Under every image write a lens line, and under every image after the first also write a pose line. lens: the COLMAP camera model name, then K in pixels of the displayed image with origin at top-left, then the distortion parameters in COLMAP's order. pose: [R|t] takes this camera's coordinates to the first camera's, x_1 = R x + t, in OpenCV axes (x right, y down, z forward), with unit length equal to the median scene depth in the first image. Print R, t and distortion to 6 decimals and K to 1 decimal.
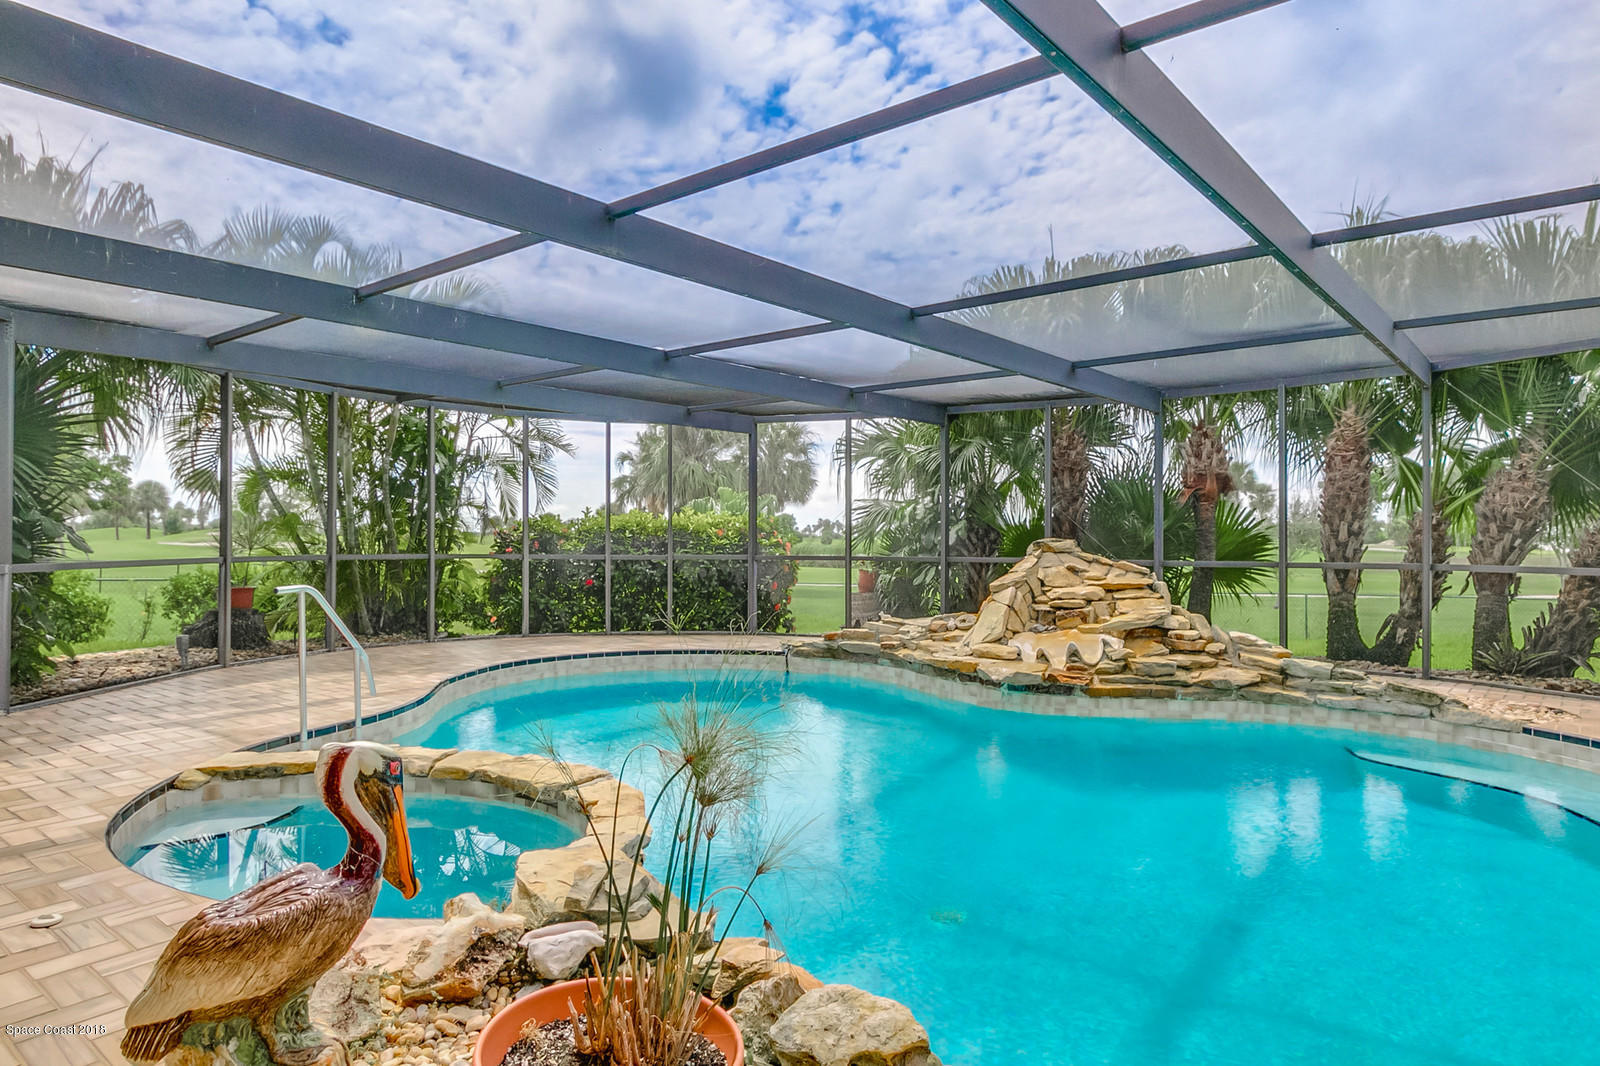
lens RADIAL K [[958.3, 0, 800.0], [0, 958.3, 533.0], [0, 0, 1]] dist [-0.002390, -0.000143]
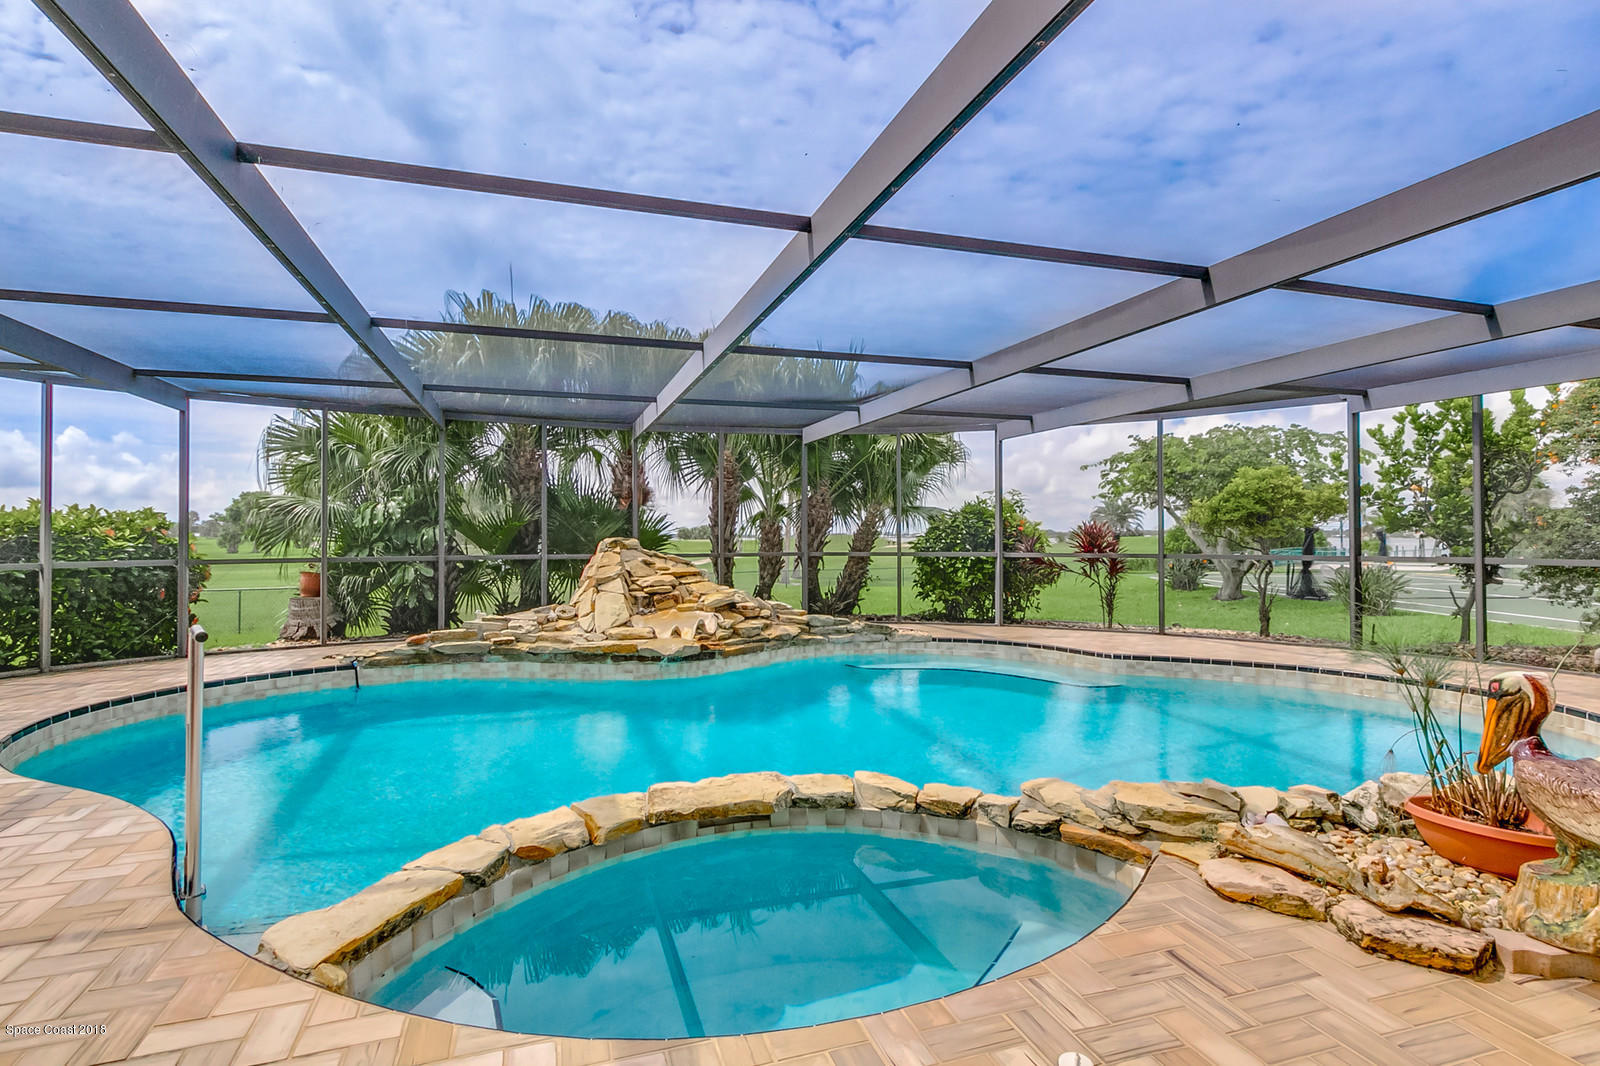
lens RADIAL K [[780.4, 0, 800.0], [0, 780.4, 533.0], [0, 0, 1]] dist [-0.013469, 0.000258]
pose [[0.531017, 0.002695, 0.847357, -0.531796], [-0.000493, 0.999996, -0.002871, 0.003376], [-0.847361, 0.001107, 0.531016, 0.336500]]
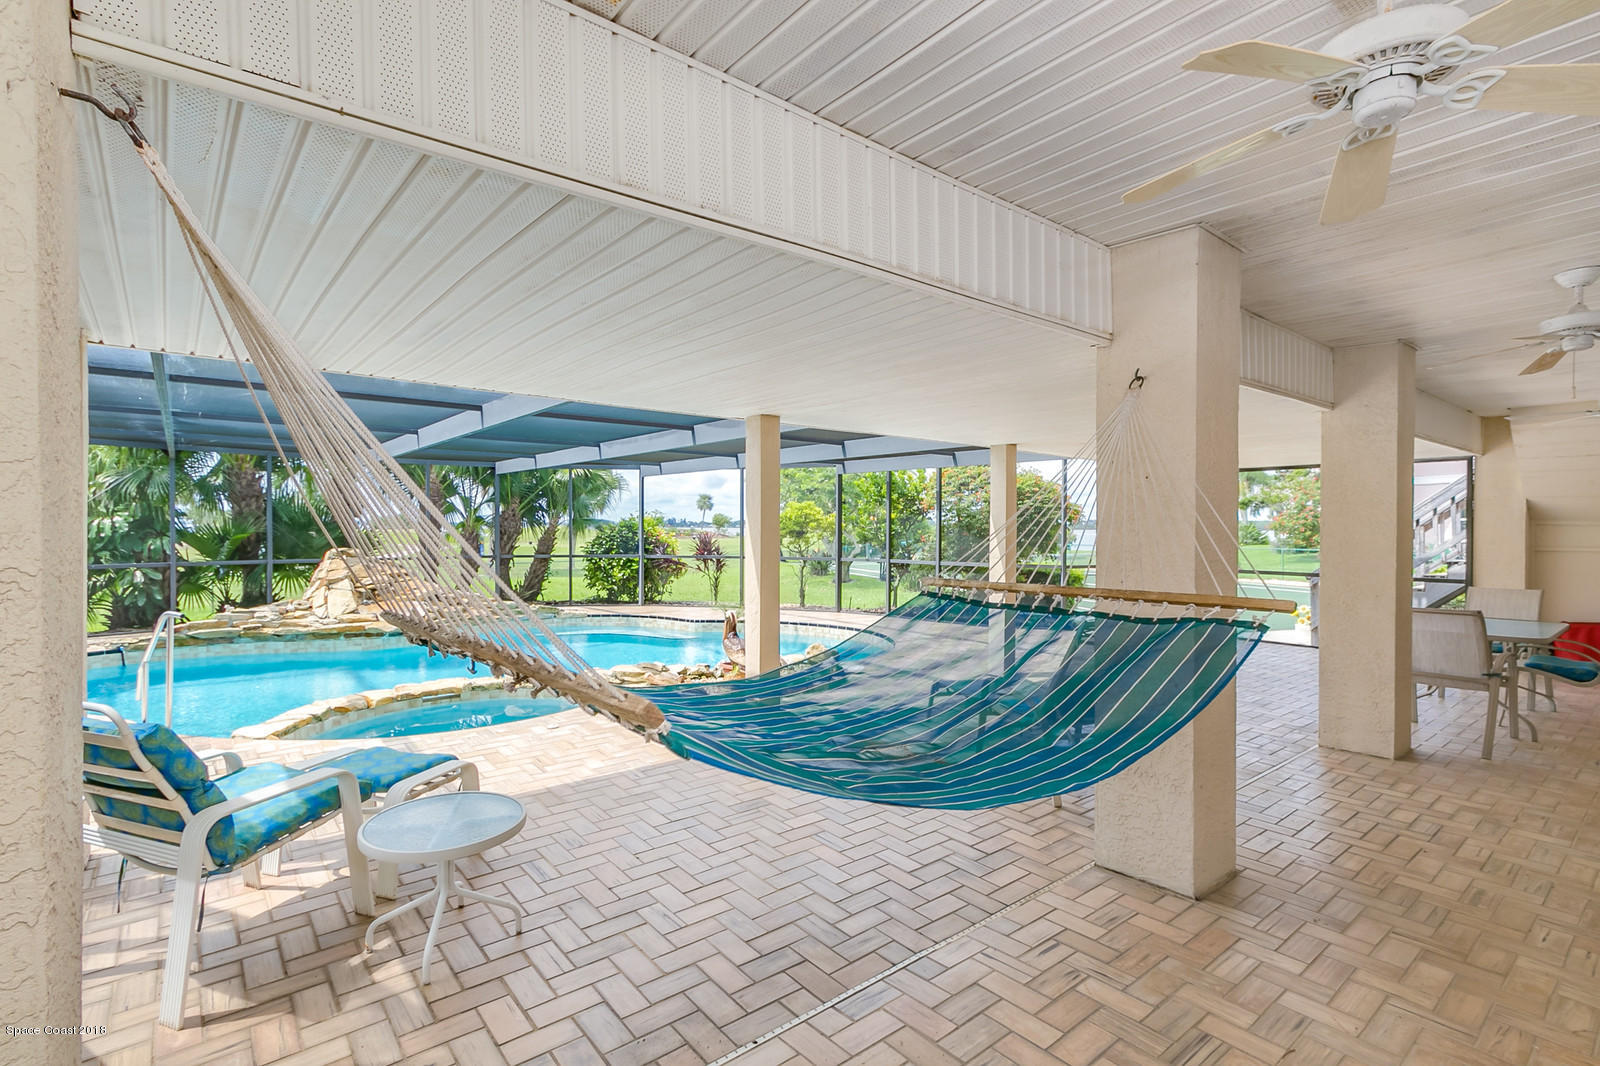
lens RADIAL K [[757.8, 0, 800.0], [0, 757.8, 533.0], [0, 0, 1]] dist [0.003018, 0.000662]
pose [[0.195078, -0.008698, 0.980749, -0.995483], [-0.007211, 0.999921, 0.010302, -0.045254], [-0.980761, -0.009082, 0.195000, -0.003151]]
